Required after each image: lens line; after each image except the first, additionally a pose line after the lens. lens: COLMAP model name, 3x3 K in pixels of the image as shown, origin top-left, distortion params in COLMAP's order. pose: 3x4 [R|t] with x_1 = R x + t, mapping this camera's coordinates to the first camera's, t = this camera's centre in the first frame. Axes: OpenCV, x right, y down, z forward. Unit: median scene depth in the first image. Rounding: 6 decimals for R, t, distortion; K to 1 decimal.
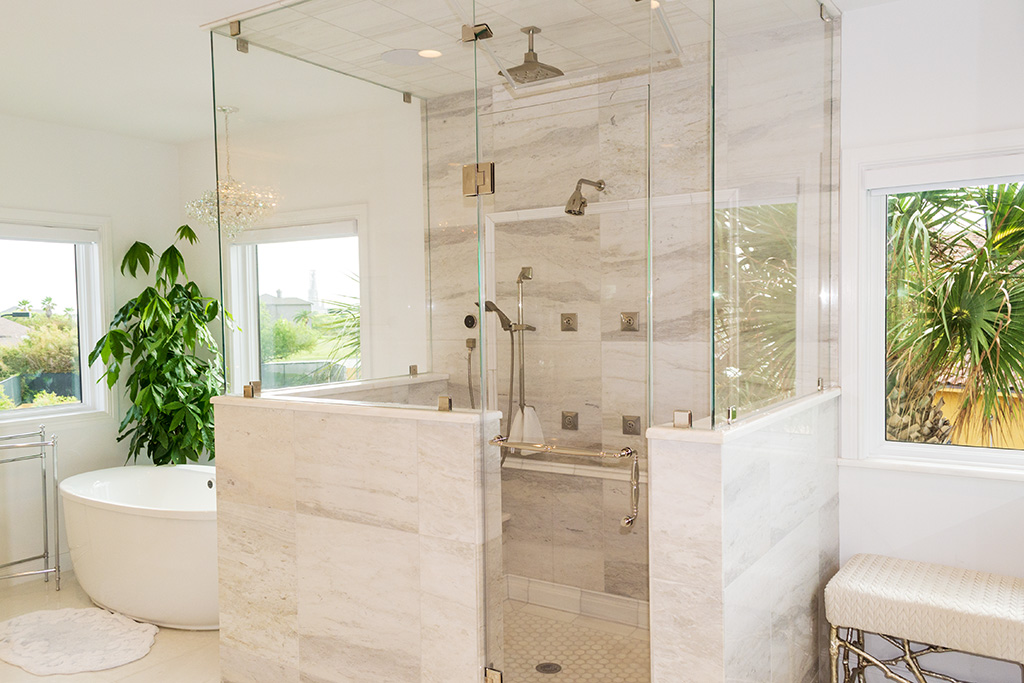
lens RADIAL K [[816.0, 0, 504.7], [0, 816.0, 341.5], [0, 0, 1]] dist [0.067082, -0.067282]
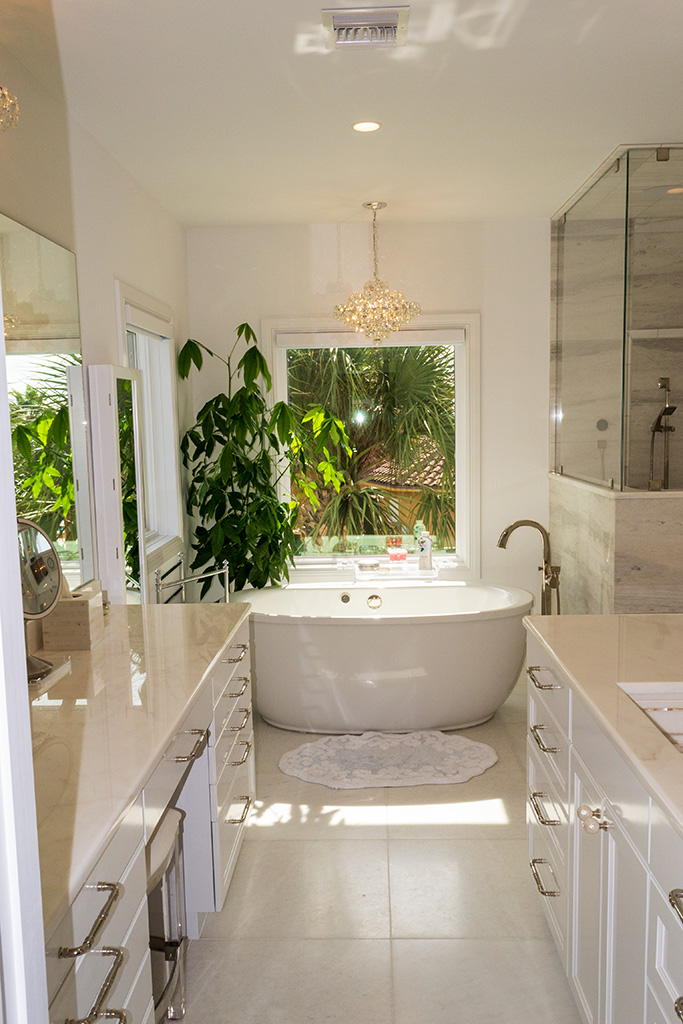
lens RADIAL K [[843.3, 0, 341.5], [0, 843.3, 512.0], [0, 0, 1]] dist [0.003104, 0.001527]
pose [[0.846446, -0.063808, 0.528637, -0.977687], [0.030321, 0.996959, 0.071785, 0.001011], [-0.531610, -0.044733, 0.845807, 0.192945]]
